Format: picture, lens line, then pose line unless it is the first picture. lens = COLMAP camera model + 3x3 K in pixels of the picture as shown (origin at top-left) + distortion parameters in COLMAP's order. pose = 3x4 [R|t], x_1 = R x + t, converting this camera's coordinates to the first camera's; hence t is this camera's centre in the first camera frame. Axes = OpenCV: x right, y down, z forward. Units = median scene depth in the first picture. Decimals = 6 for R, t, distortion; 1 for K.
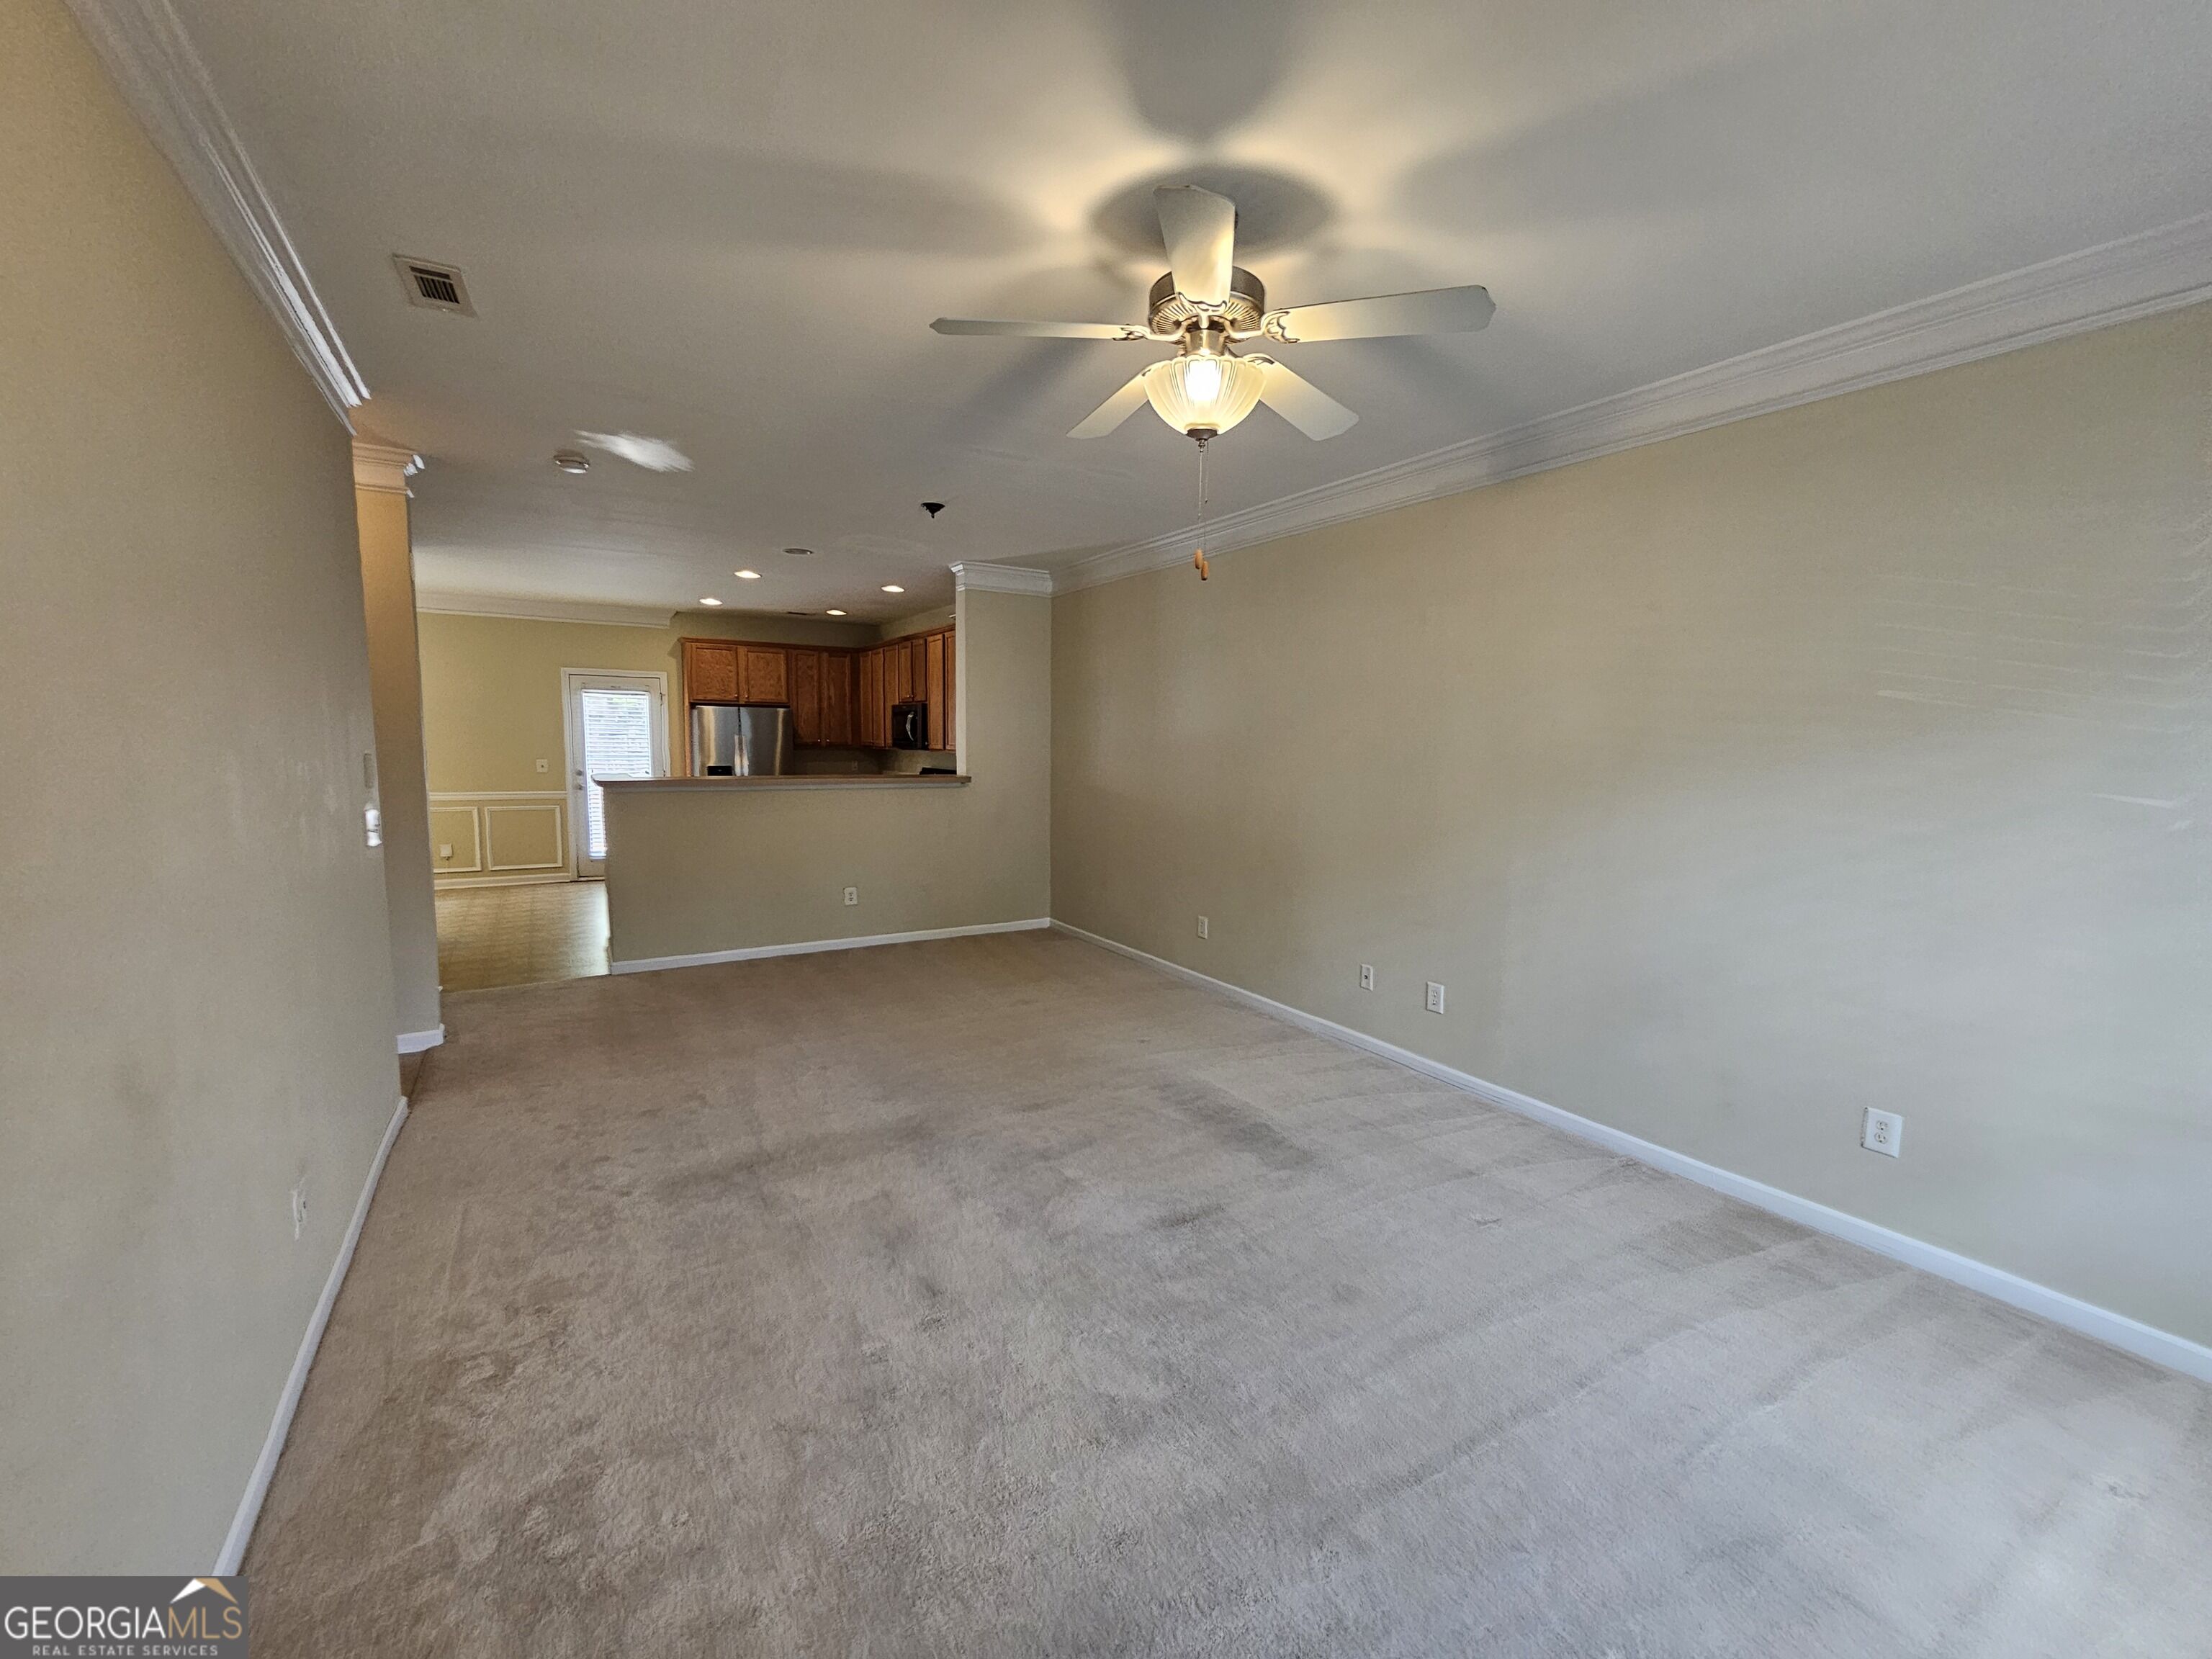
lens RADIAL K [[914.7, 0, 1110.1], [0, 914.7, 835.2], [0, 0, 1]] dist [-0.000712, -0.000011]
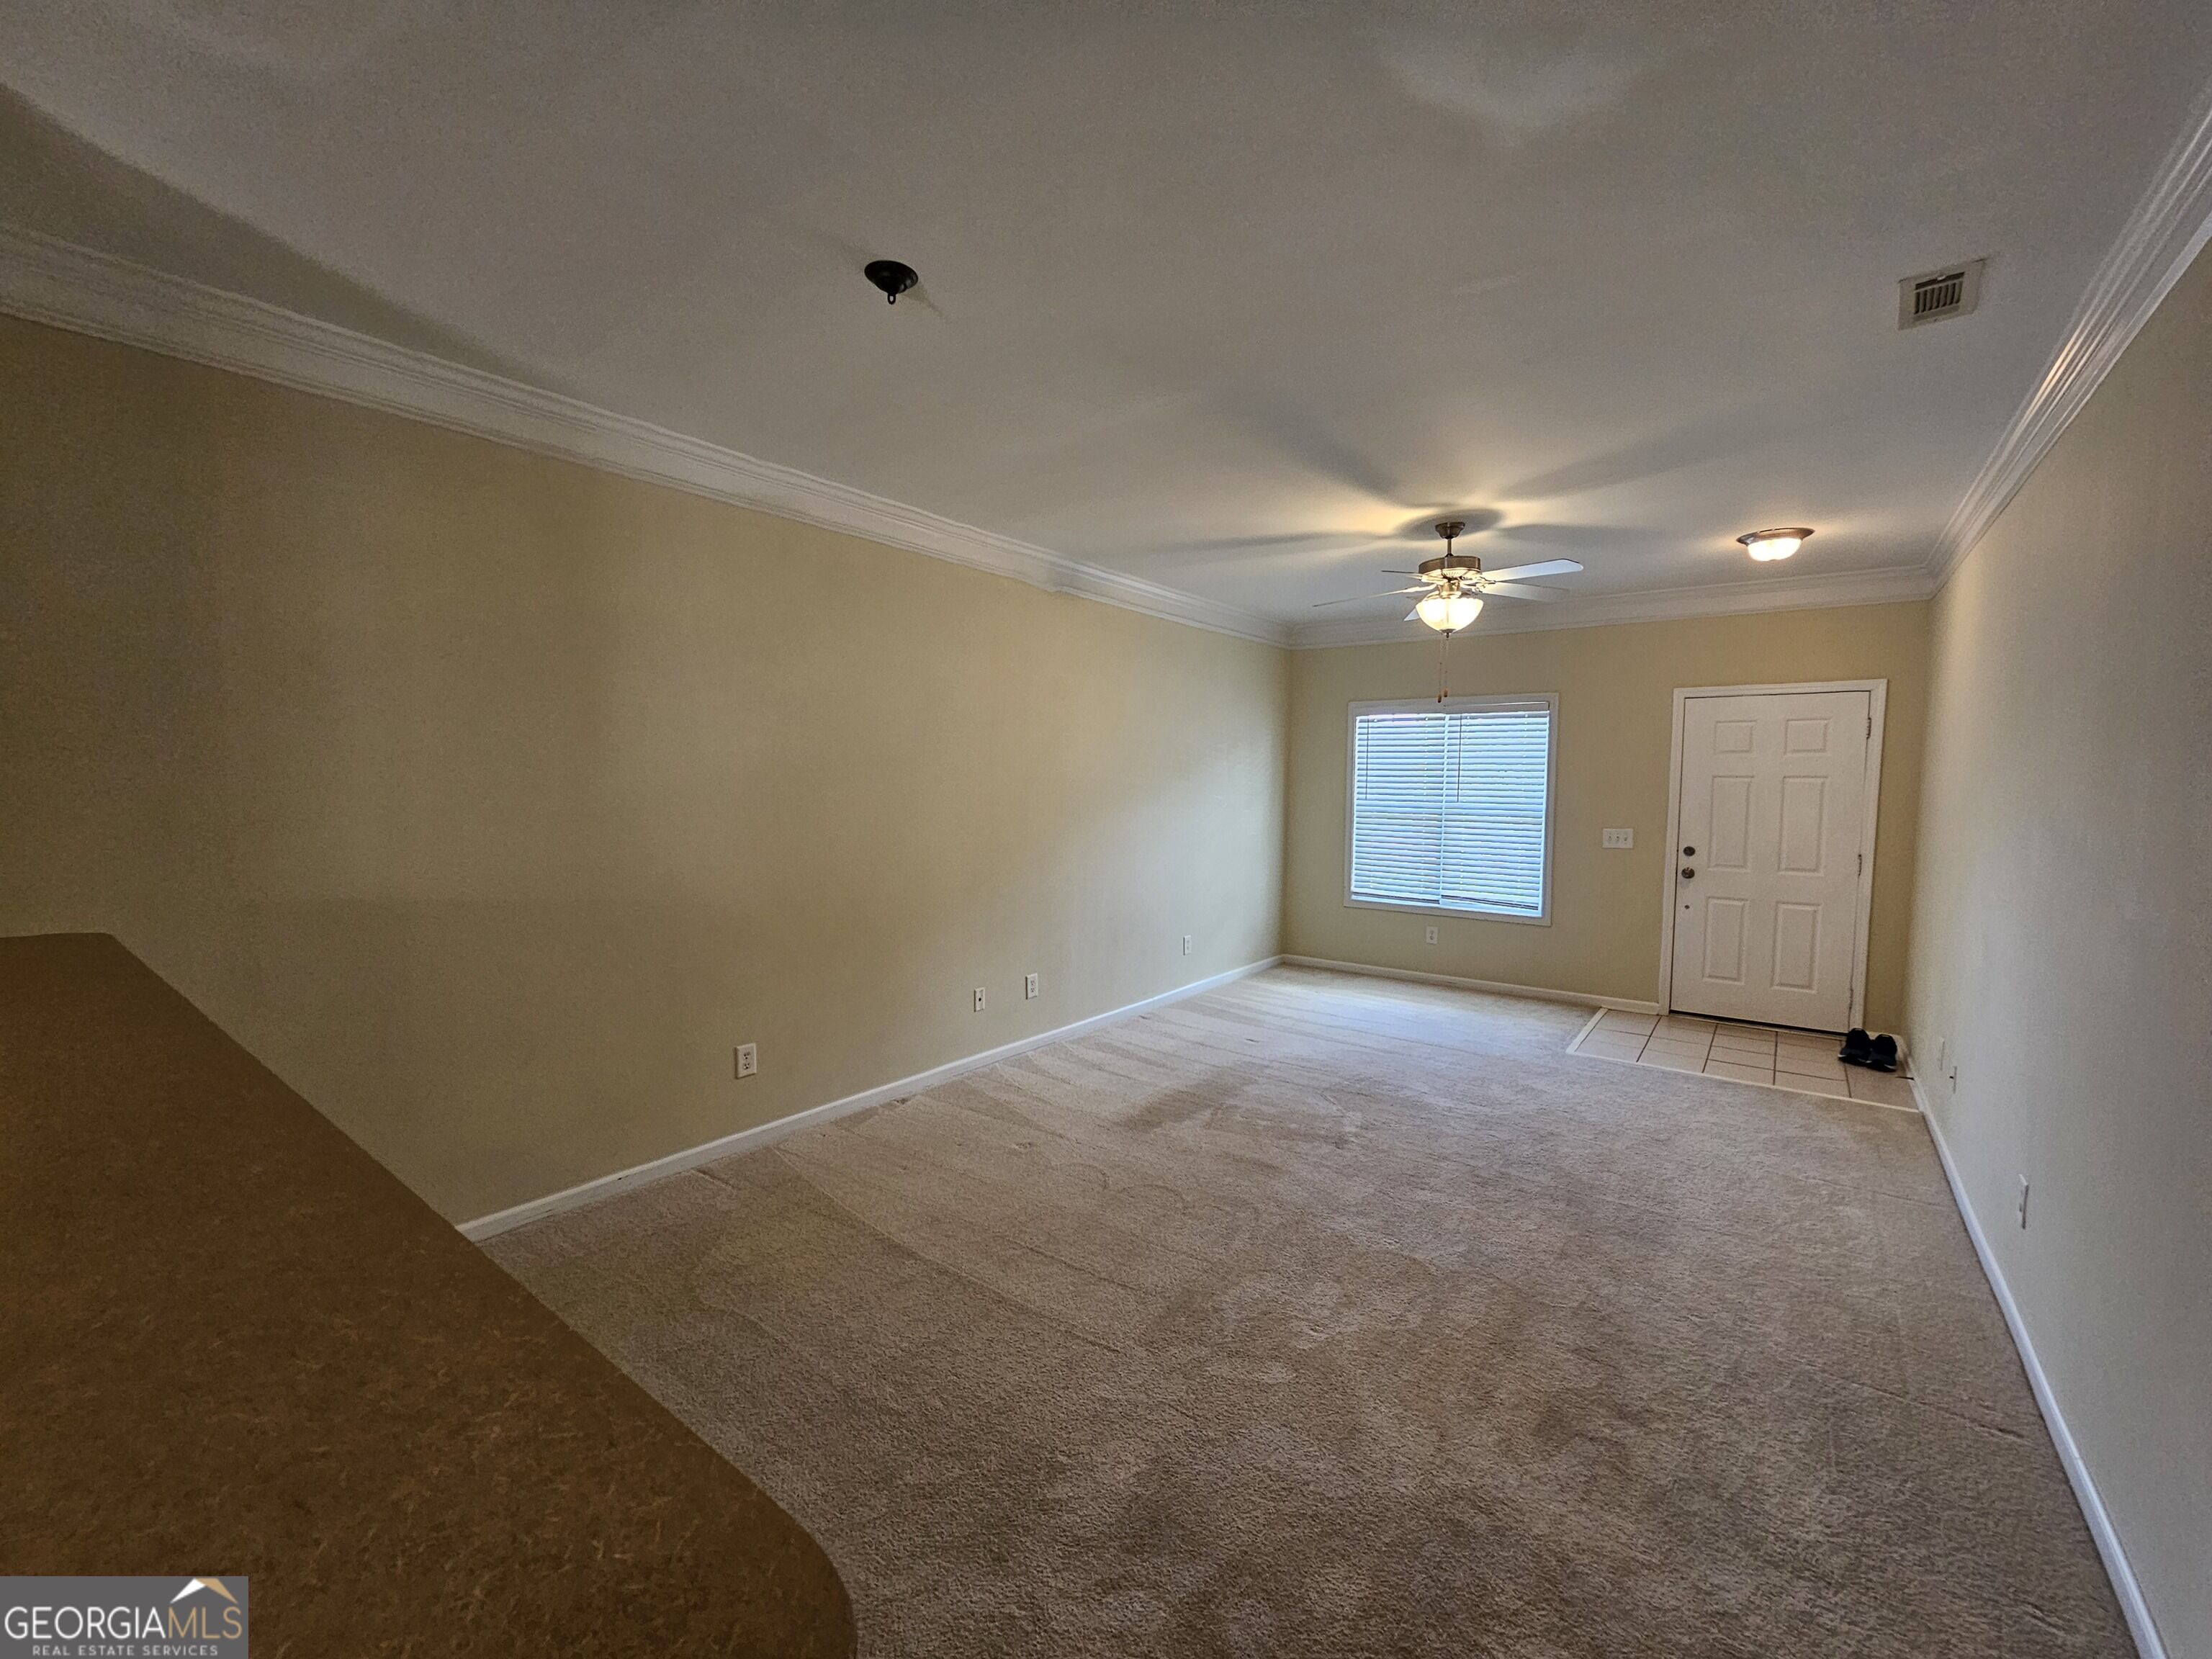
lens RADIAL K [[942.8, 0, 1116.0], [0, 942.8, 833.1], [0, 0, 1]] dist [-0.000394, -0.000031]
pose [[-0.382533, -0.073796, 0.920990, -0.835901], [0.085219, 0.989738, 0.114701, -0.159990], [-0.920003, 0.122363, -0.372319, 1.343830]]
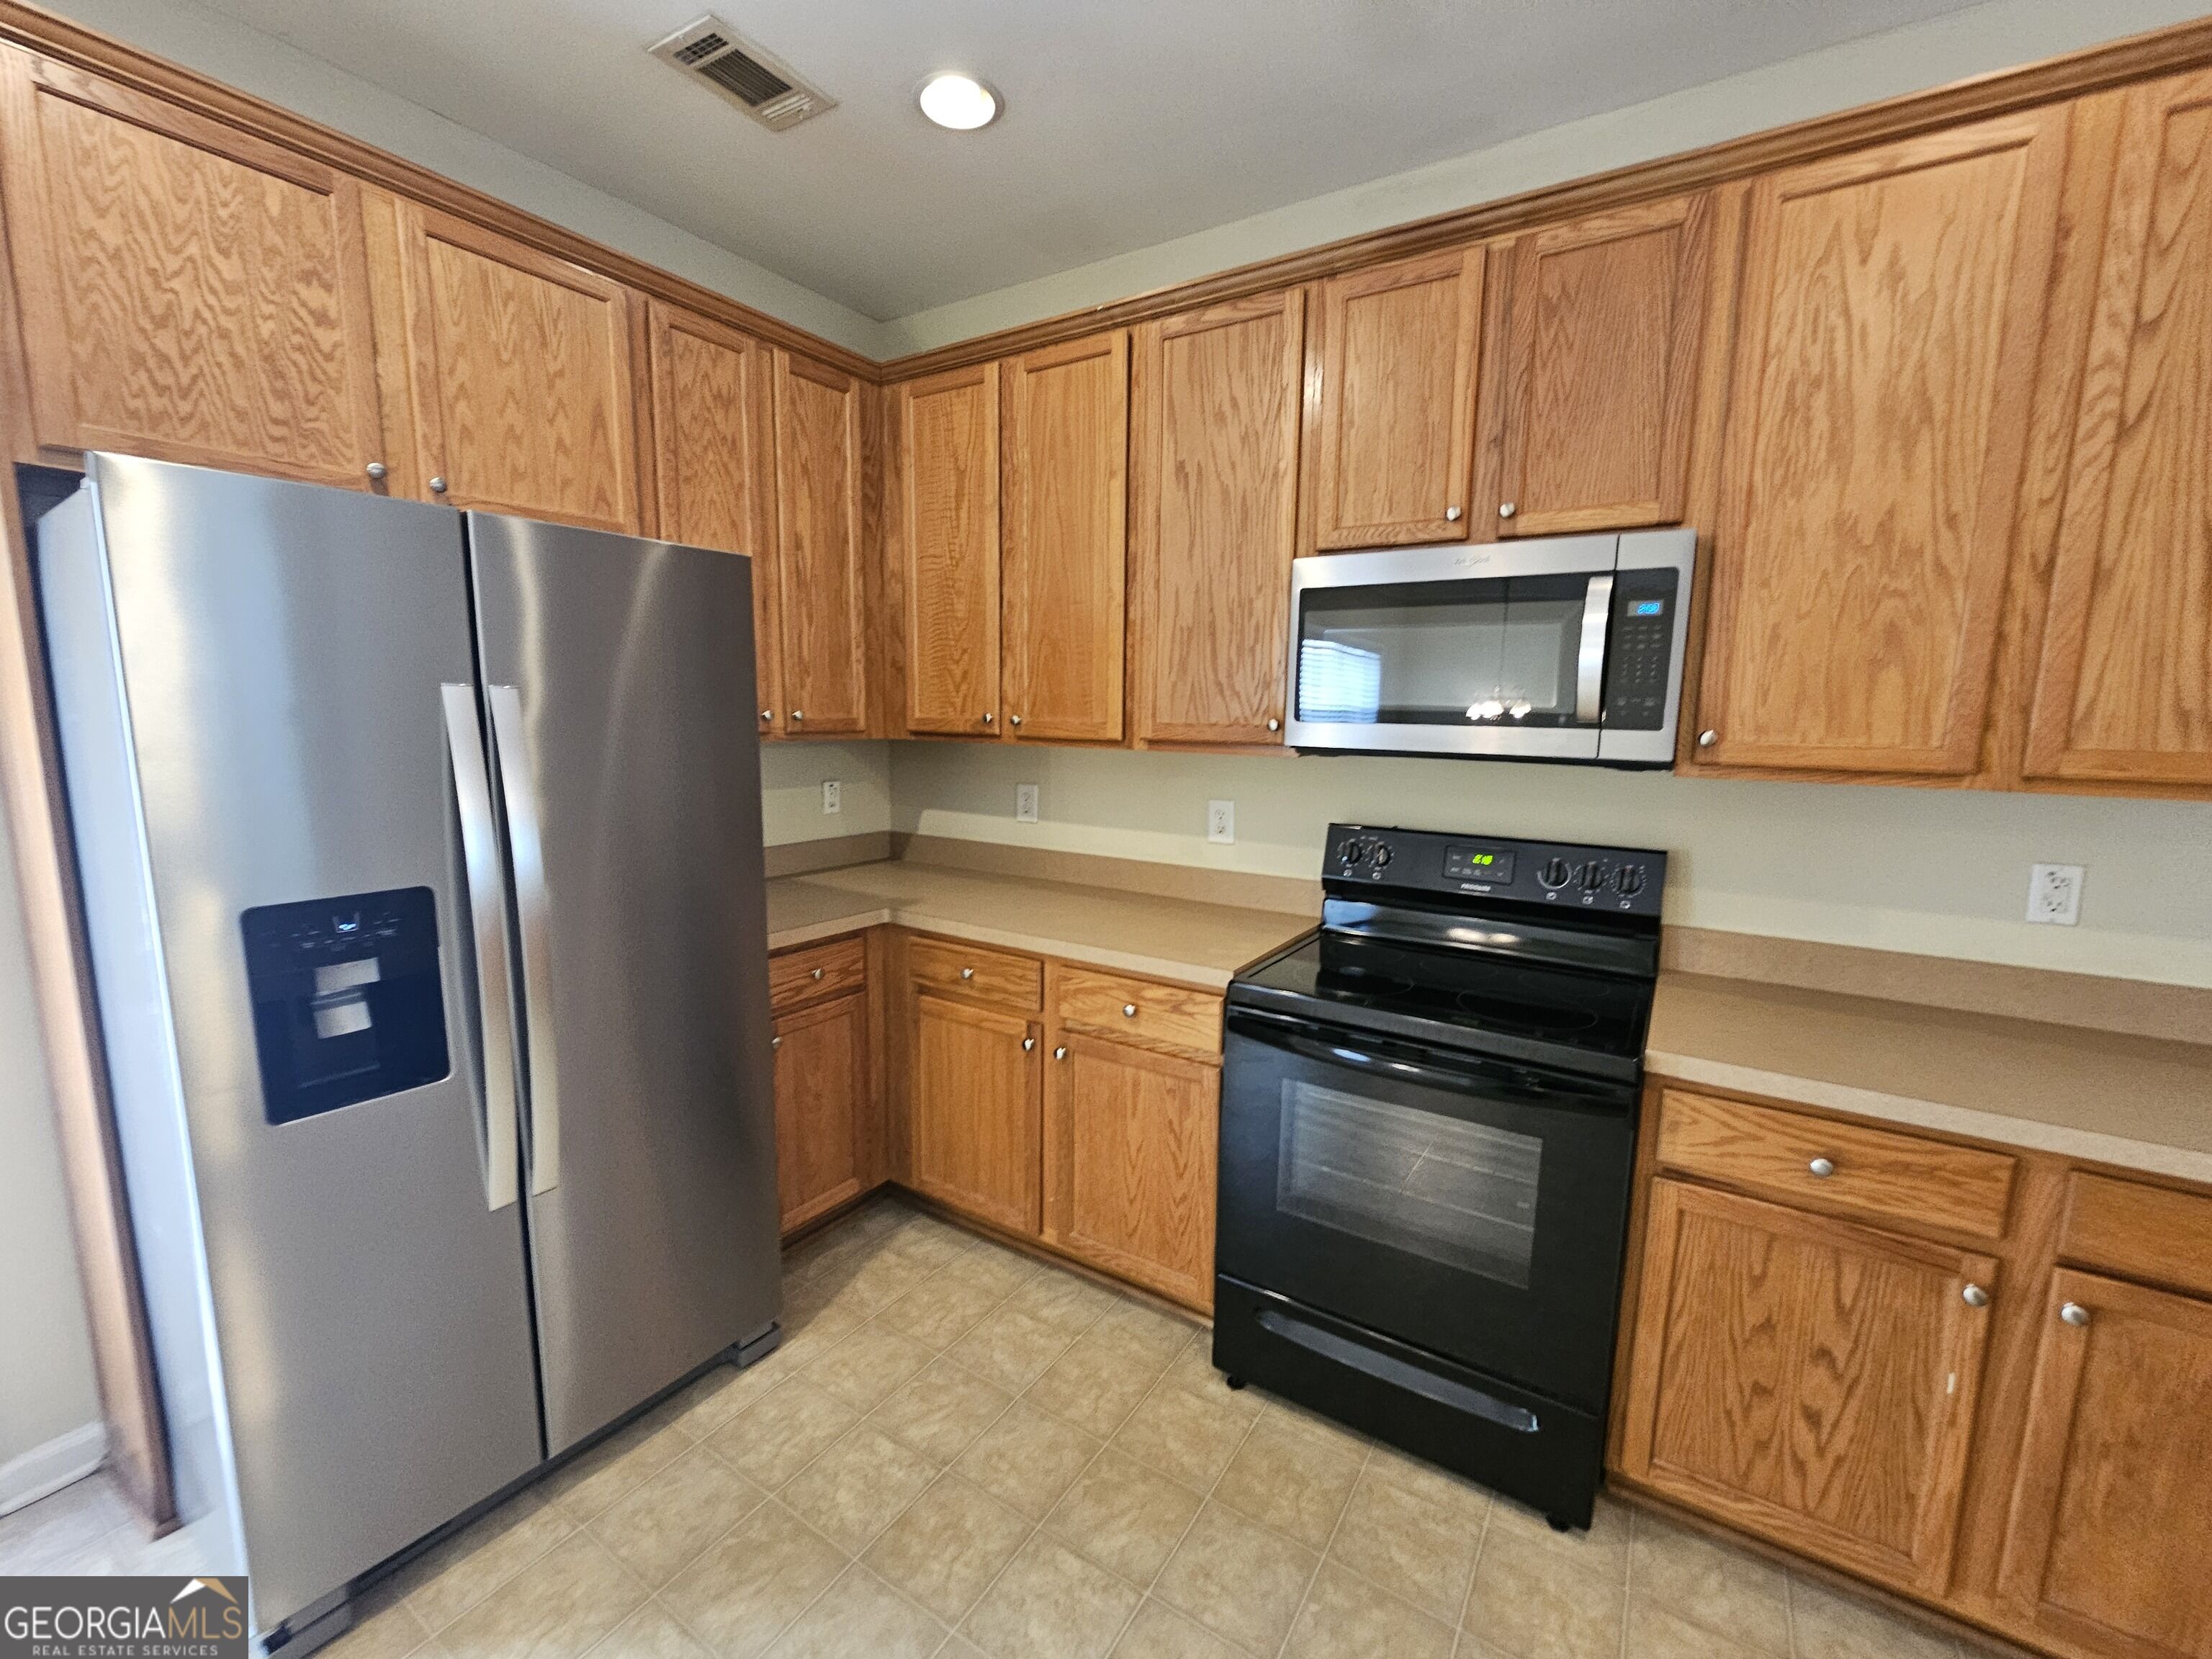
lens RADIAL K [[902.8, 0, 1112.9], [0, 902.8, 837.9], [0, 0, 1]] dist [-0.007794, 0.000092]
pose [[0.902408, -0.059710, 0.426726, -0.837194], [0.041403, 0.997785, 0.052059, -0.194241], [-0.428890, -0.029311, 0.902881, 1.820202]]
